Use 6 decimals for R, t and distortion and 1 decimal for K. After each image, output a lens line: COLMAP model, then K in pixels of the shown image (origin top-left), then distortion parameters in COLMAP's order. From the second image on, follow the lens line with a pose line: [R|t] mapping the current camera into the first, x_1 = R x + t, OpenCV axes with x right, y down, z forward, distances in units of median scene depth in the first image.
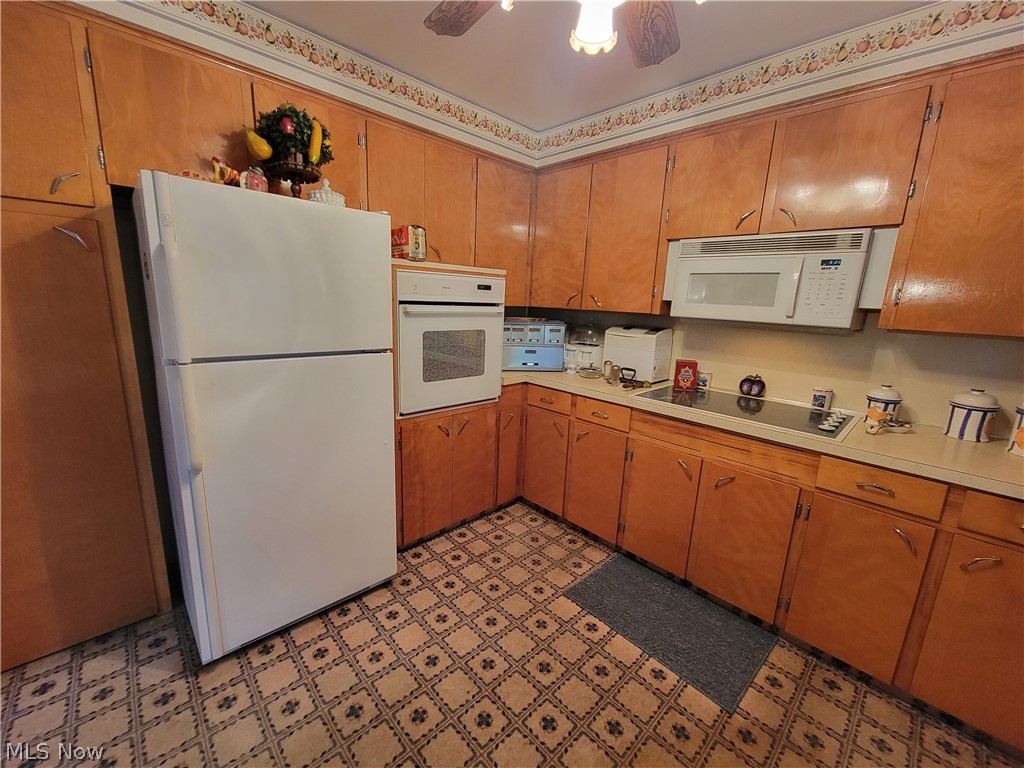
lens RADIAL K [[417.3, 0, 511.4], [0, 417.3, 387.1], [0, 0, 1]] dist [-0.000288, -0.000779]
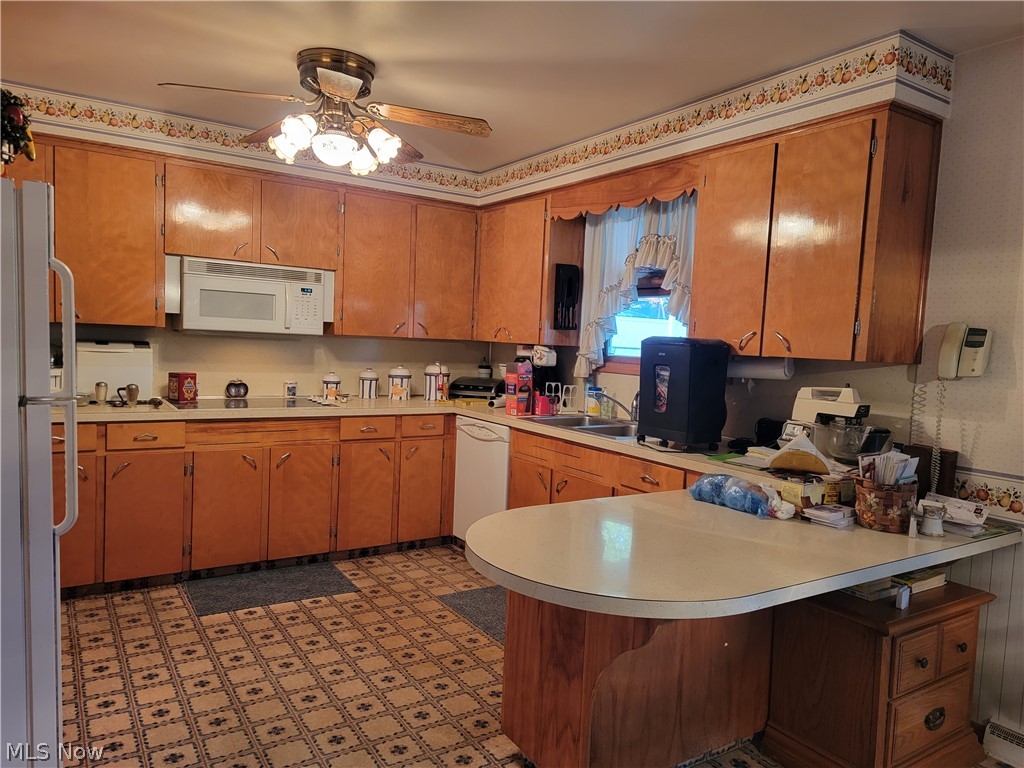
lens RADIAL K [[715.6, 0, 514.2], [0, 715.6, 387.4], [0, 0, 1]] dist [0.070682, -0.045922]
pose [[0.192713, -0.102893, 0.975846, -1.464065], [0.168699, 0.983154, 0.070349, -0.021935], [-0.966645, 0.151067, 0.206825, -0.148865]]
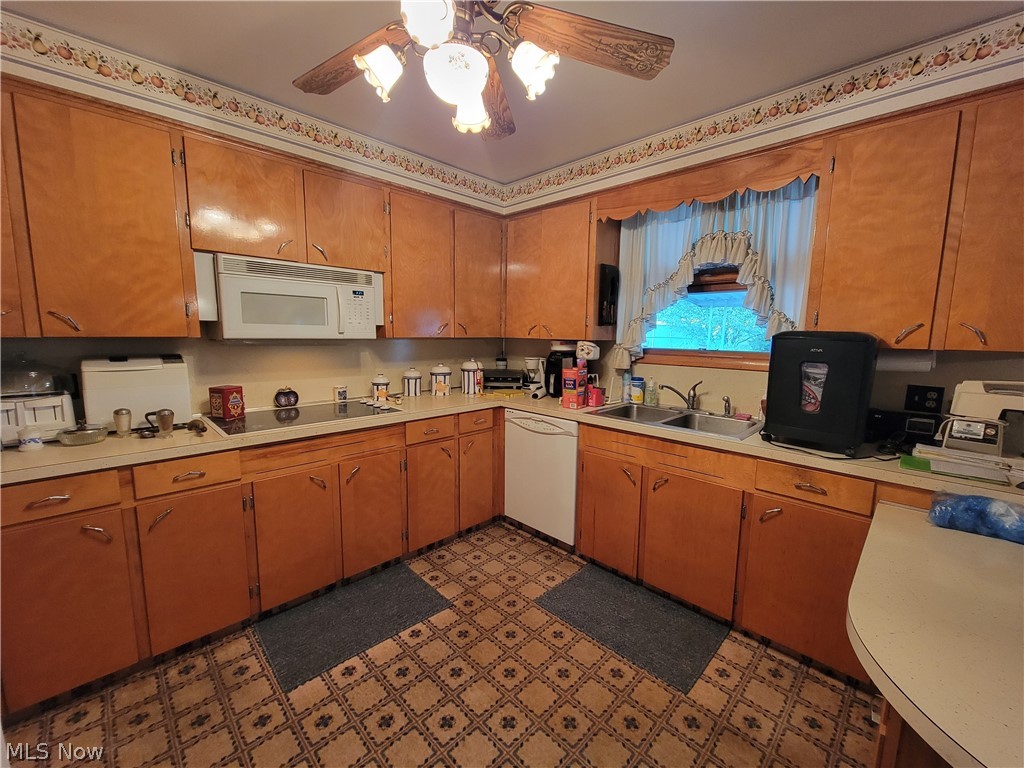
lens RADIAL K [[417.3, 0, 511.4], [0, 417.3, 387.1], [0, 0, 1]] dist [-0.000288, -0.000779]
pose [[-0.014931, -0.173479, 0.984724, -0.620343], [0.194135, 0.965590, 0.173051, -0.129078], [-0.980861, 0.193754, 0.019261, 0.500905]]
